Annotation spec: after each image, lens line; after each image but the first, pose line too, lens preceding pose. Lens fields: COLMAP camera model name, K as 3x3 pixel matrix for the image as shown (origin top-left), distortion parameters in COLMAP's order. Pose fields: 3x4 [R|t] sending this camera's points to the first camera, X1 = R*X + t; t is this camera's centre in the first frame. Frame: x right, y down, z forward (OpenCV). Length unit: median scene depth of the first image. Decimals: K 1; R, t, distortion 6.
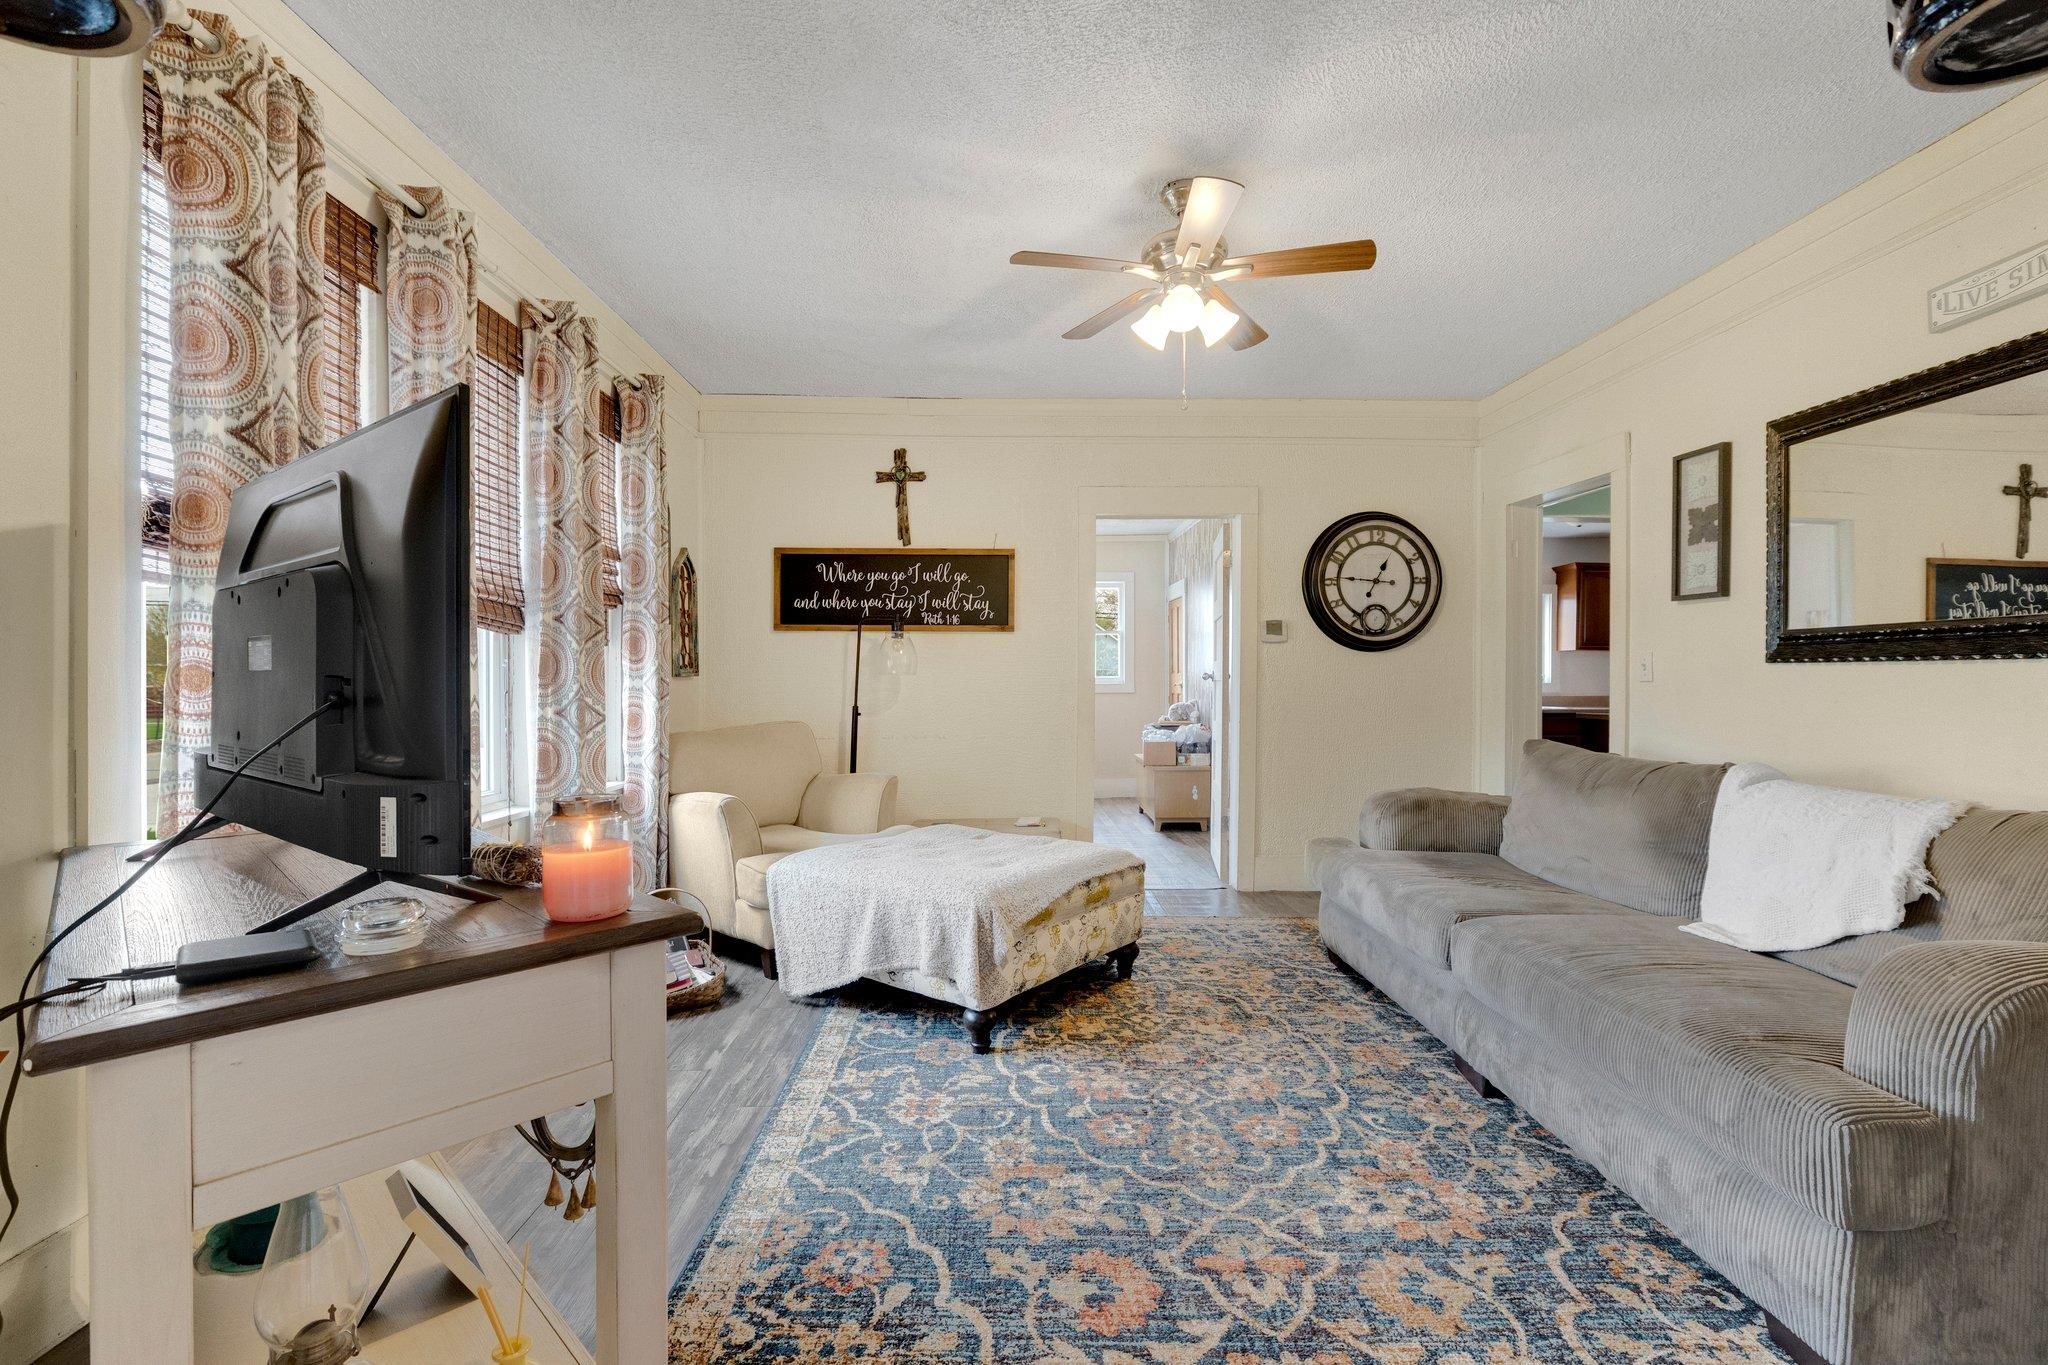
lens RADIAL K [[866.1, 0, 1027.5], [0, 866.1, 687.8], [0, 0, 1]] dist [-0.011566, -0.000077]
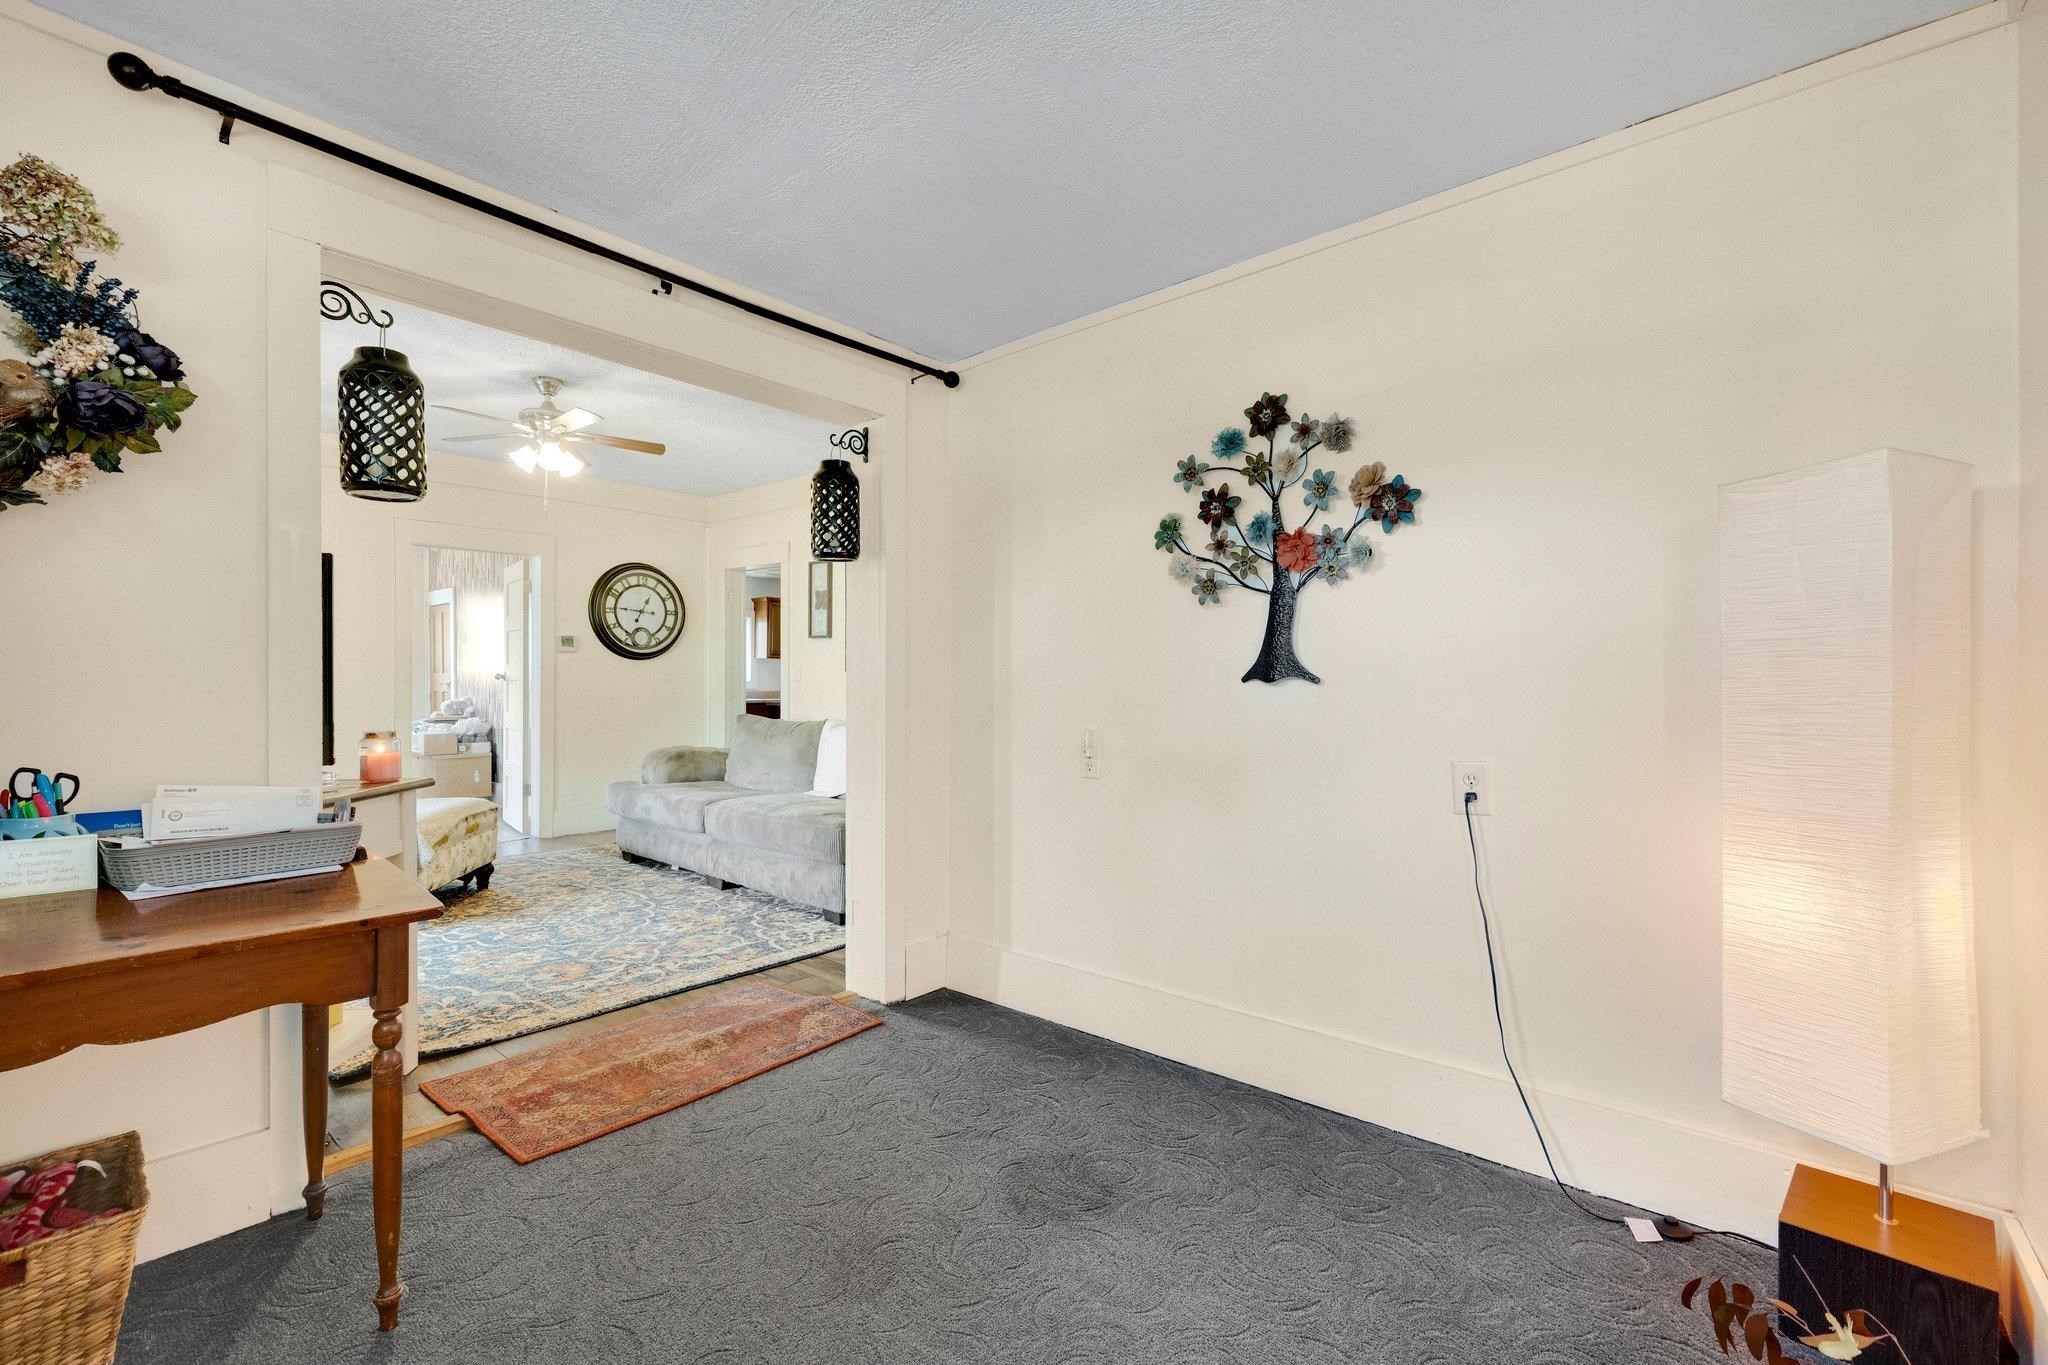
lens RADIAL K [[866.1, 0, 1027.5], [0, 866.1, 687.8], [0, 0, 1]] dist [-0.011566, -0.000077]
pose [[0.656903, -0.005832, 0.753952, -0.366150], [0.004739, 0.999982, 0.003606, 0.003193], [-0.753960, 0.001204, 0.656919, -0.607786]]
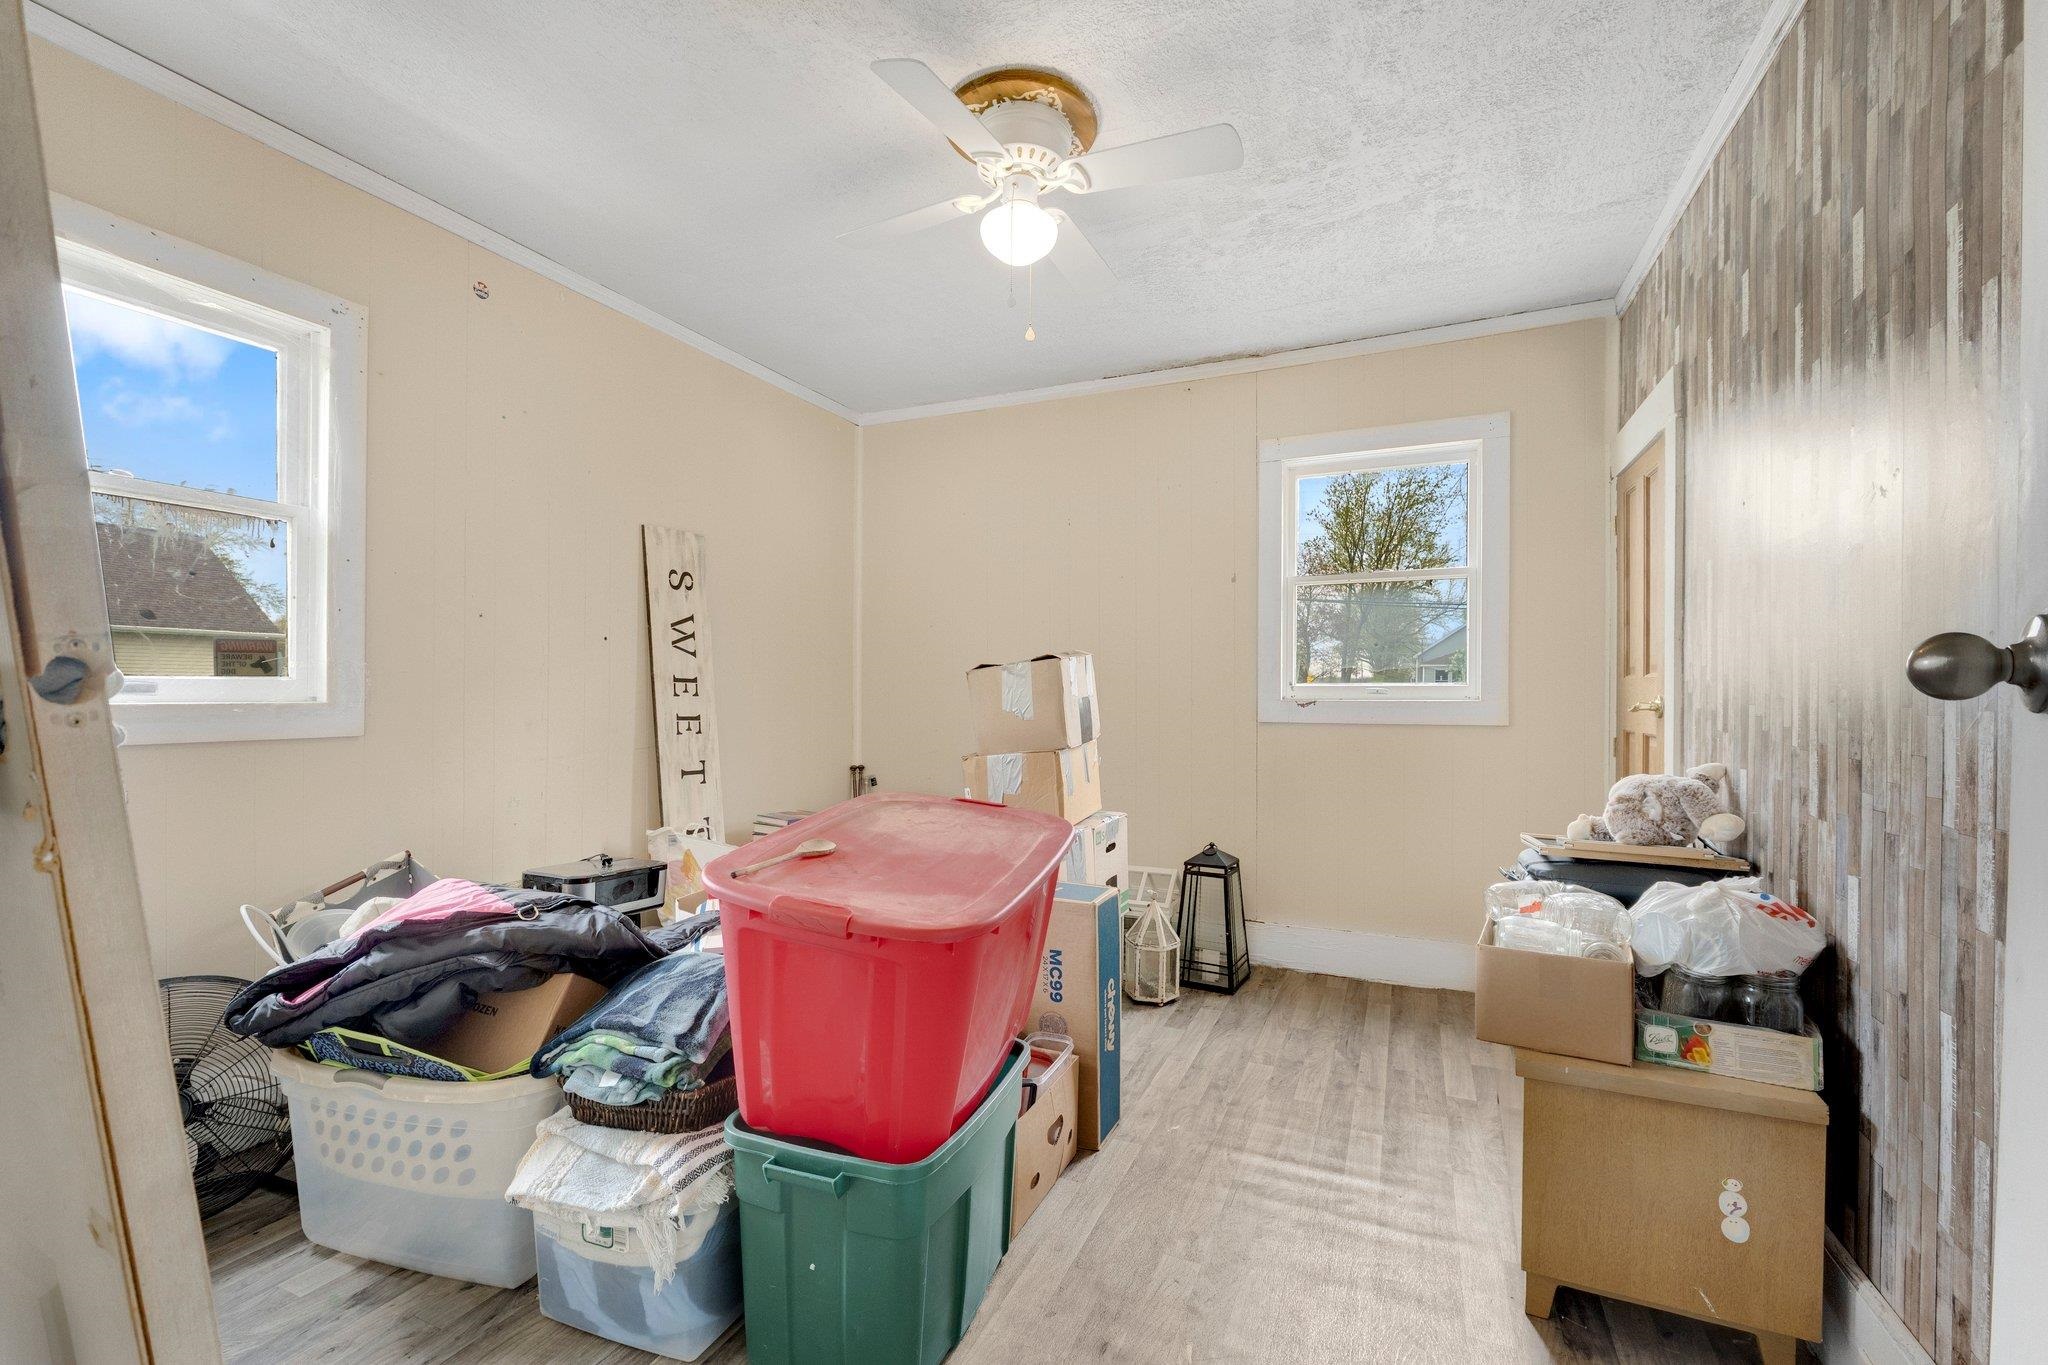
lens RADIAL K [[866.1, 0, 1027.5], [0, 866.1, 687.8], [0, 0, 1]] dist [-0.011566, -0.000077]
pose [[0.897717, -0.000442, -0.440571, 0.242574], [-0.003612, 0.999958, -0.008364, -0.016607], [0.440557, 0.009100, 0.897679, 1.373669]]
